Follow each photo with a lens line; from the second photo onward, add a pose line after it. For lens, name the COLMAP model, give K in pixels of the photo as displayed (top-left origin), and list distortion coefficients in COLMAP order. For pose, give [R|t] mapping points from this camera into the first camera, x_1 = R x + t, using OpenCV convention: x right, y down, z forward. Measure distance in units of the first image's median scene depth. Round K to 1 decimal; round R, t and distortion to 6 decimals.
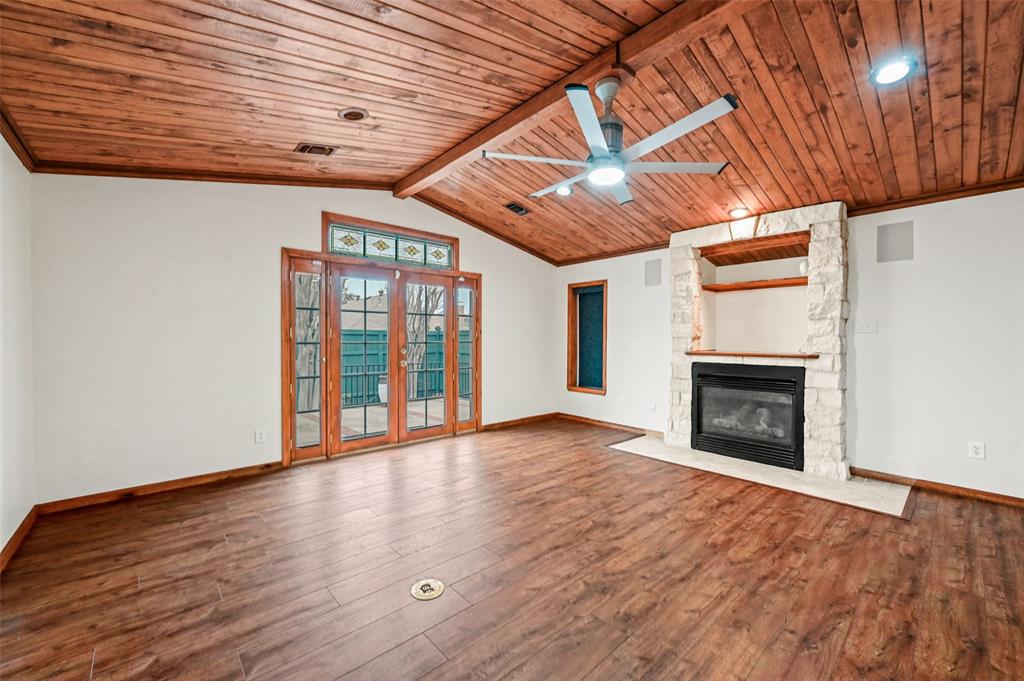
lens RADIAL K [[406.7, 0, 510.9], [0, 406.7, 343.0], [0, 0, 1]] dist [-0.000642, 0.000714]
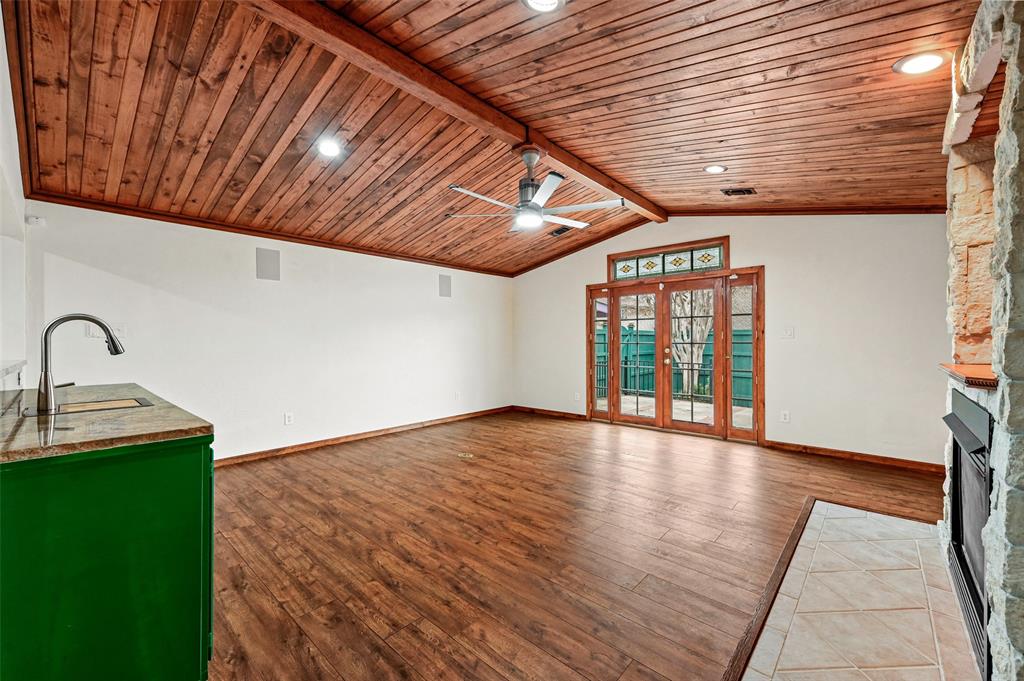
lens RADIAL K [[406.7, 0, 511.7], [0, 406.7, 340.1], [0, 0, 1]] dist [-0.000642, 0.000714]
pose [[0.108196, -0.003774, -0.994122, 0.877324], [-0.007123, 0.999964, -0.004572, -0.002008], [0.994104, 0.007576, 0.108165, 0.441985]]
